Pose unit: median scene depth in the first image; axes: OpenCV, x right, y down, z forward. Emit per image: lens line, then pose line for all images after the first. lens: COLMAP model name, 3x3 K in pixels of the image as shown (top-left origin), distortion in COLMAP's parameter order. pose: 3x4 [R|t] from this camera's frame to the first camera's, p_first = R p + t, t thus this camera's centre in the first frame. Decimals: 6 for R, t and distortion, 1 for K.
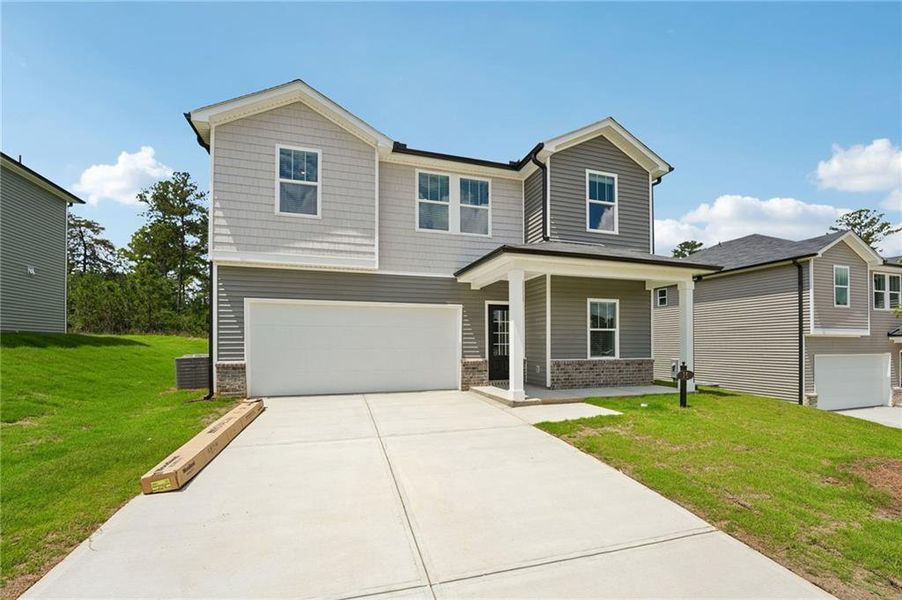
lens RADIAL K [[373.2, 0, 449.4], [0, 373.2, 337.5], [0, 0, 1]] dist [-0.028658, 0.003650]
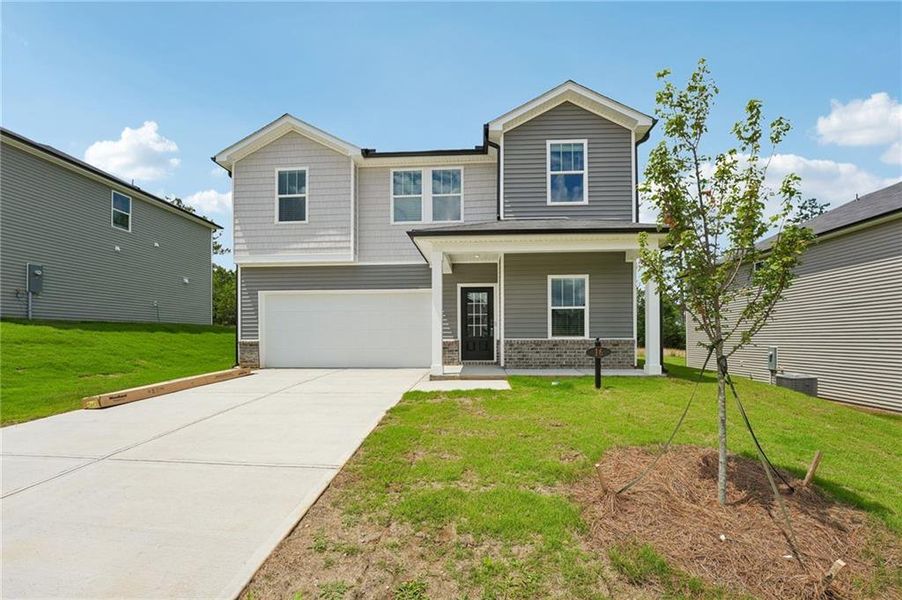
lens RADIAL K [[373.2, 0, 455.0], [0, 373.2, 331.8], [0, 0, 1]] dist [-0.028658, 0.003650]
pose [[0.938076, -0.007964, -0.346338, 0.477515], [0.009634, 0.999949, 0.003102, 0.034708], [0.346295, -0.006247, 0.938105, 0.017538]]
